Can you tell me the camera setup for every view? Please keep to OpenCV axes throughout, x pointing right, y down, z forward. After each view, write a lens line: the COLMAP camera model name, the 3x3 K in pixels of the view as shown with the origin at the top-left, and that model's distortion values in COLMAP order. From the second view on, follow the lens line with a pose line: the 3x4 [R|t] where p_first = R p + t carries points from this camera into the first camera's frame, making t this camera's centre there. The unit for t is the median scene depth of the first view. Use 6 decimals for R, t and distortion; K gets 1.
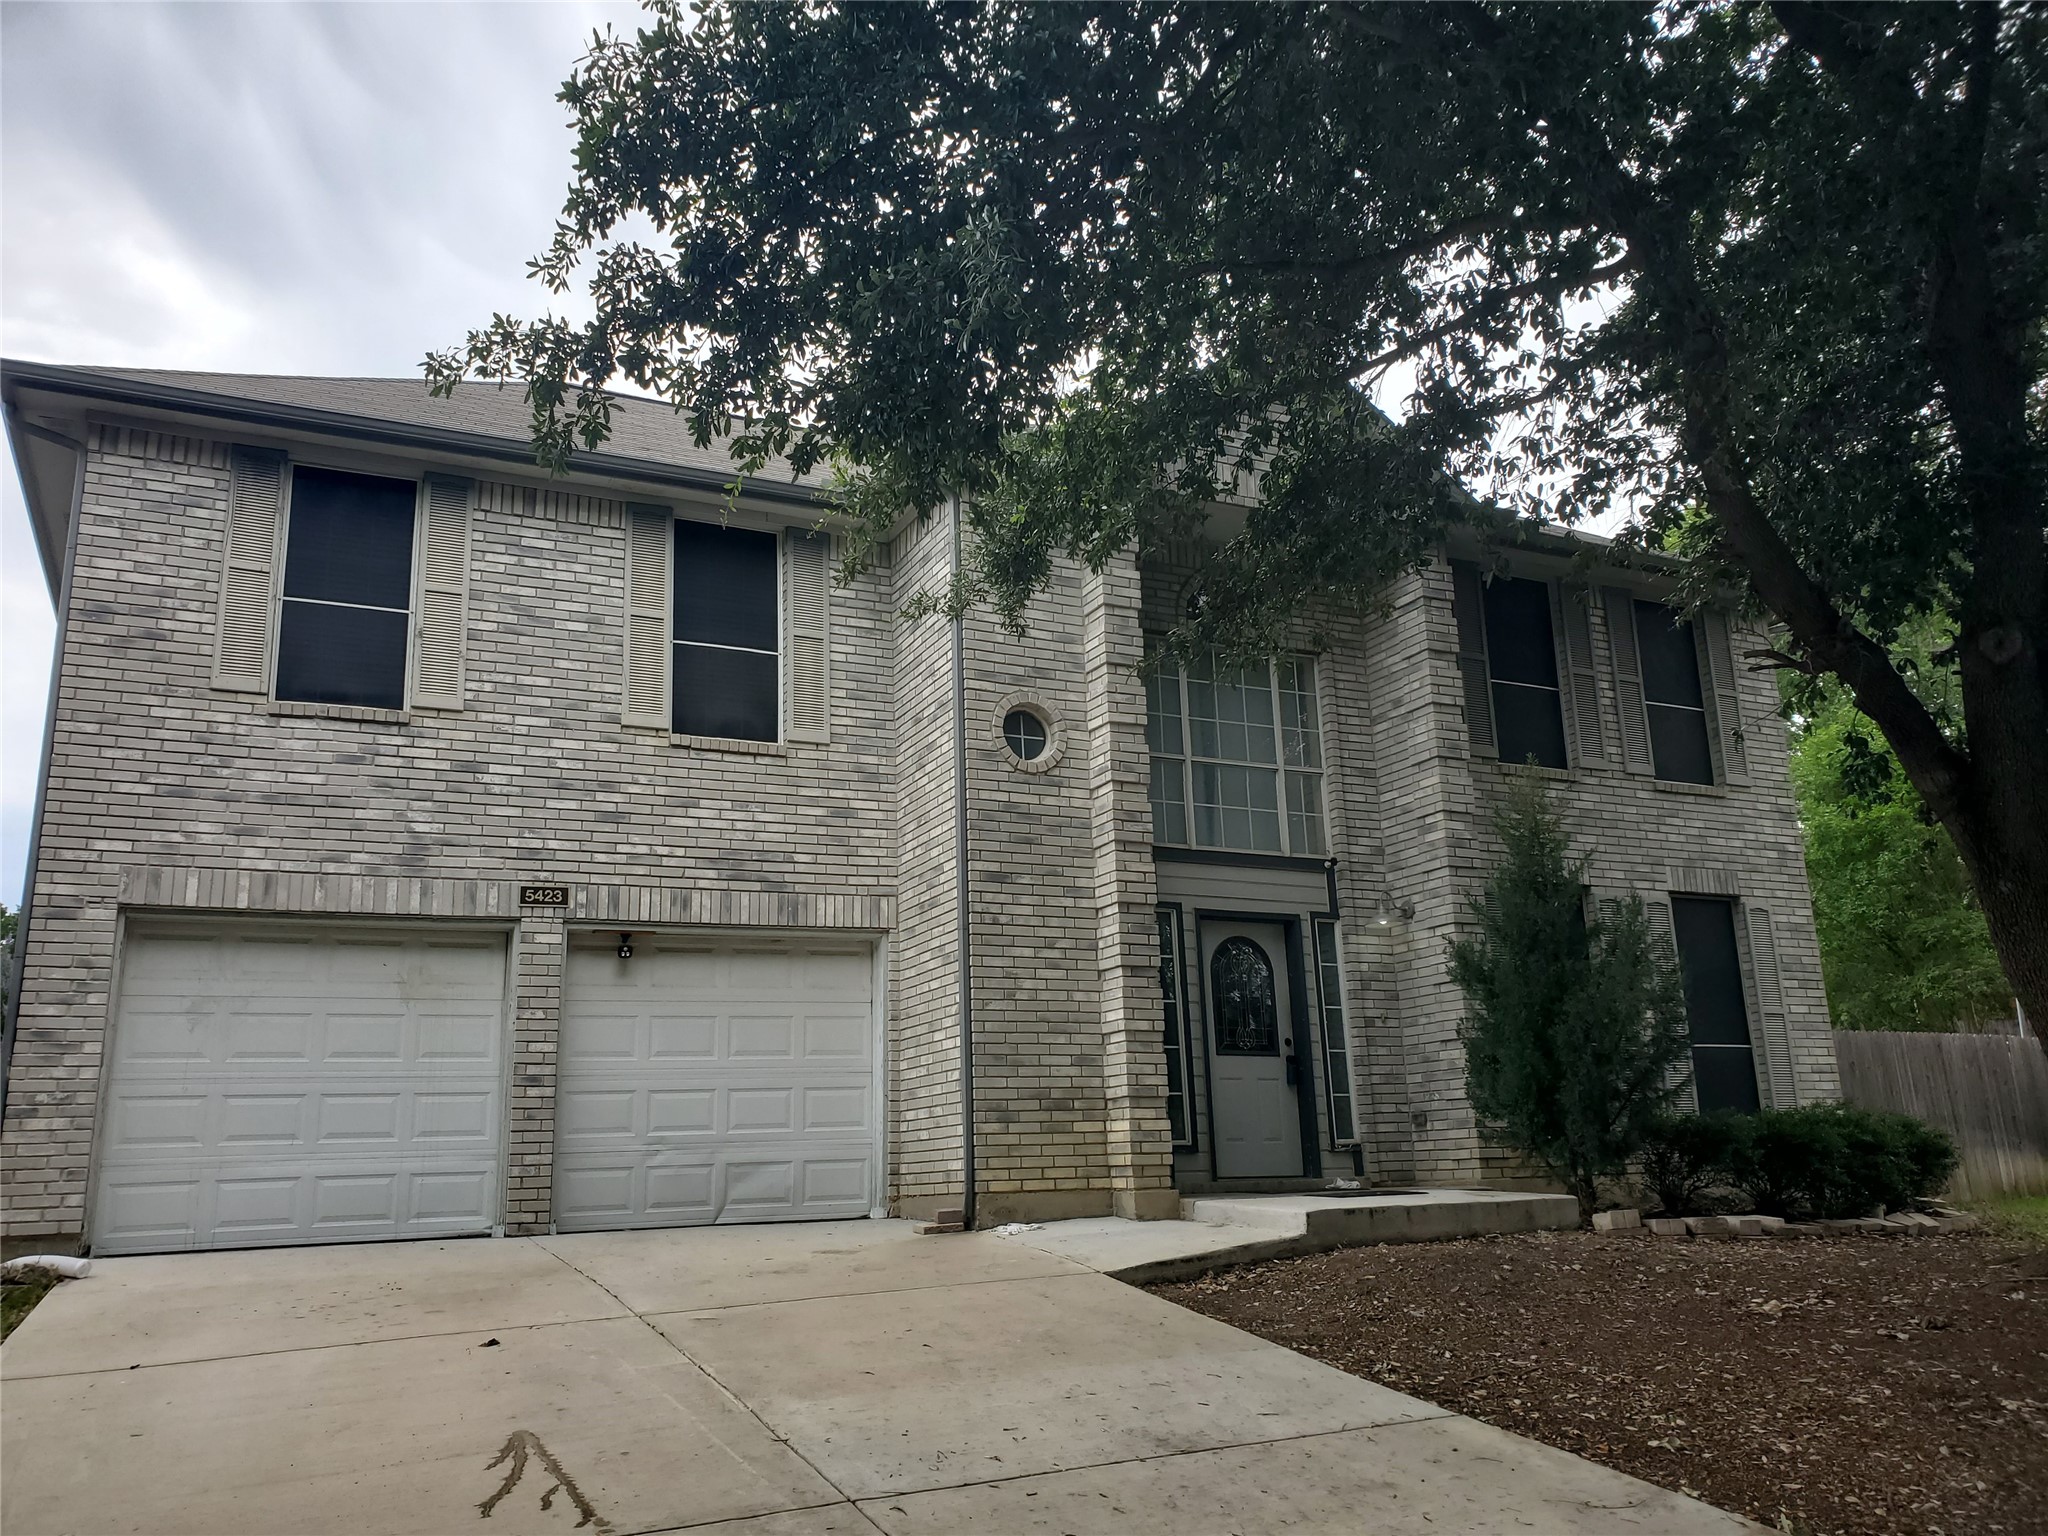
lens RADIAL K [[1602.6, 0, 996.5], [0, 1602.6, 749.5], [0, 0, 1]] dist [0.035250, -0.029281]
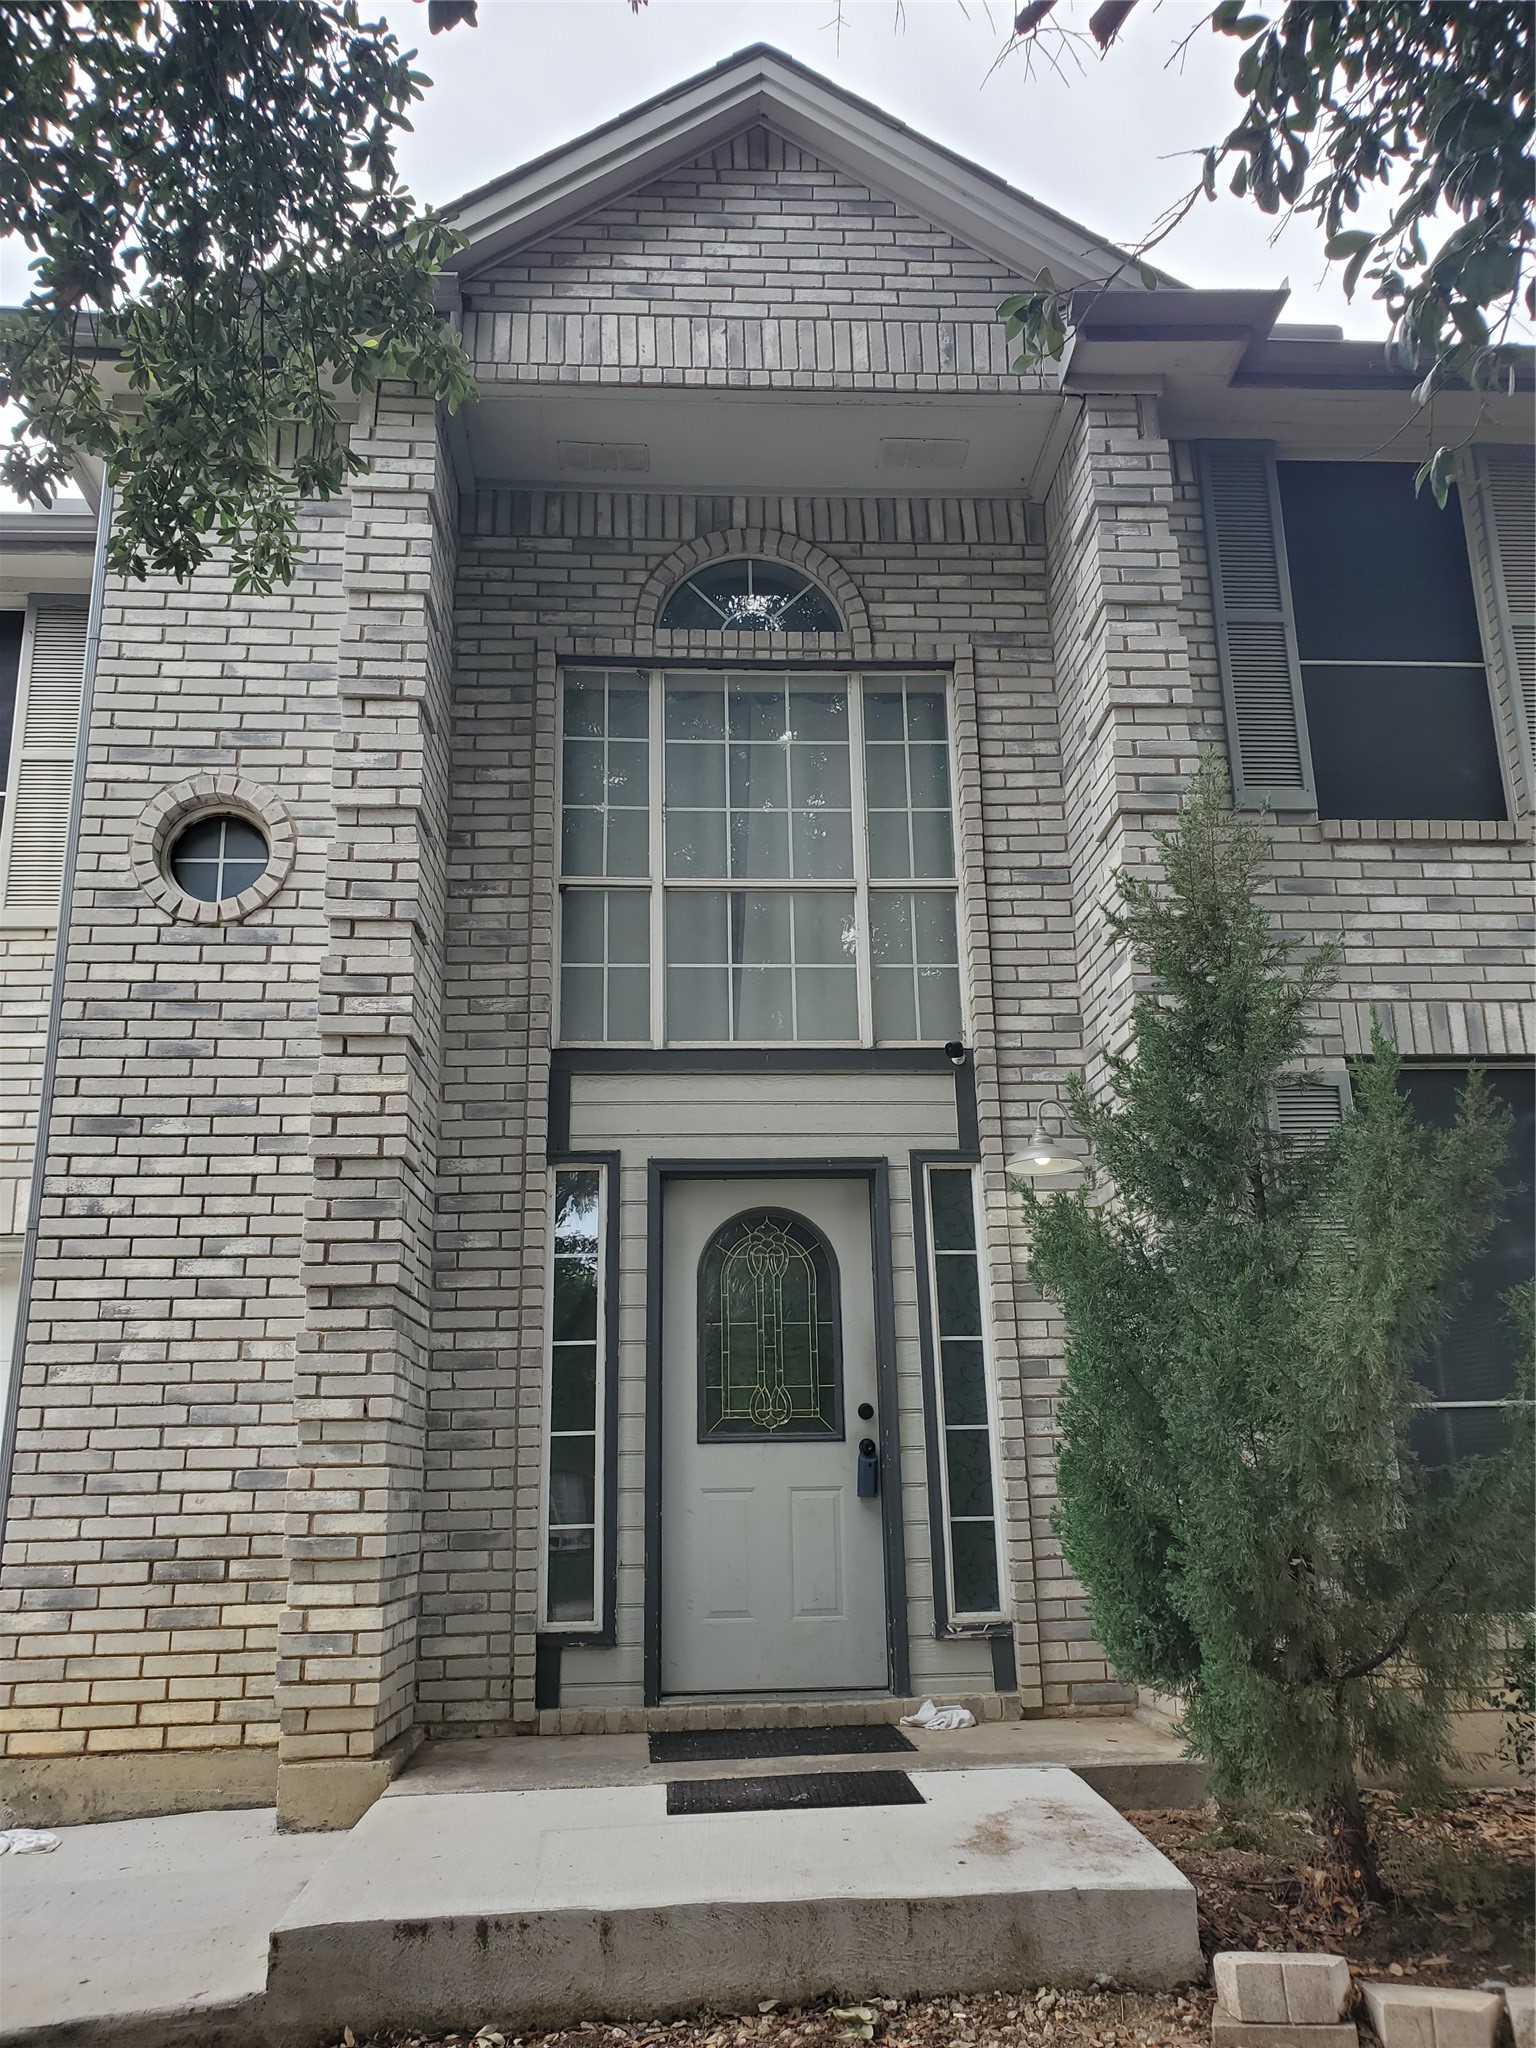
lens RADIAL K [[1602.6, 0, 763.3], [0, 1602.6, 1019.1], [0, 0, 1]] dist [0.035250, -0.029281]
pose [[0.926873, -0.096279, -0.362818, 0.390862], [0.092975, 0.995313, -0.026603, 0.078331], [0.363679, -0.009075, 0.931480, 0.582121]]
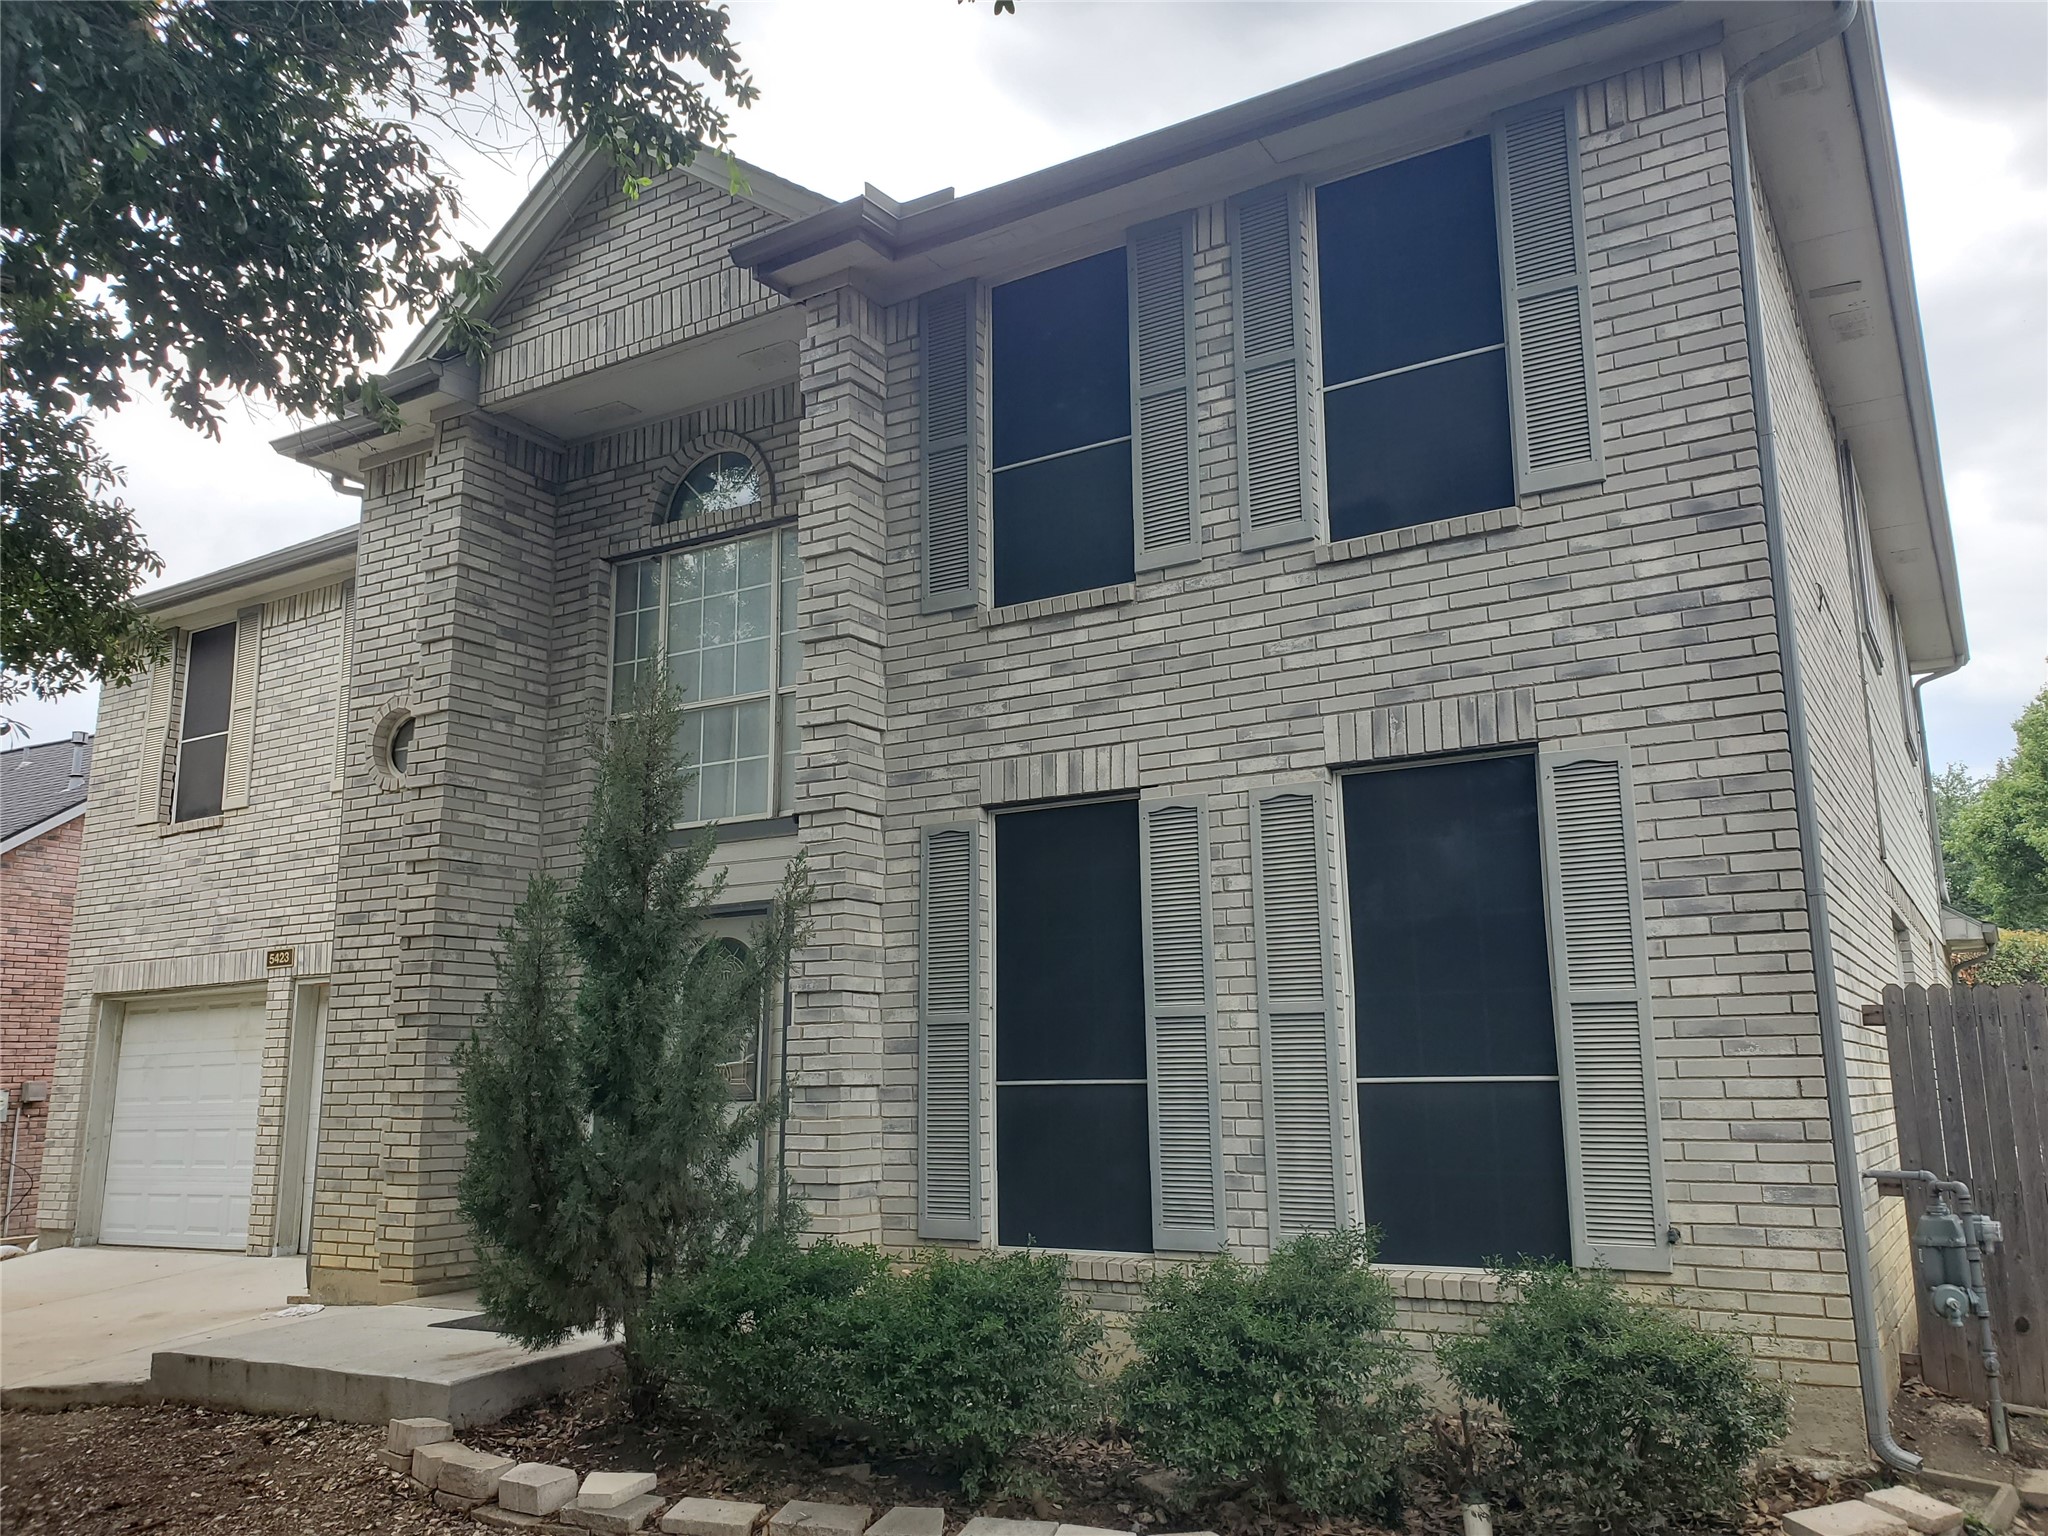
lens RADIAL K [[1602.6, 0, 1032.8], [0, 1602.6, 763.5], [0, 0, 1]] dist [0.035250, -0.029281]
pose [[0.543941, -0.140332, -0.827306, 0.963920], [0.217411, 0.975819, -0.022579, 0.097214], [0.810470, -0.167584, 0.561297, 0.807389]]
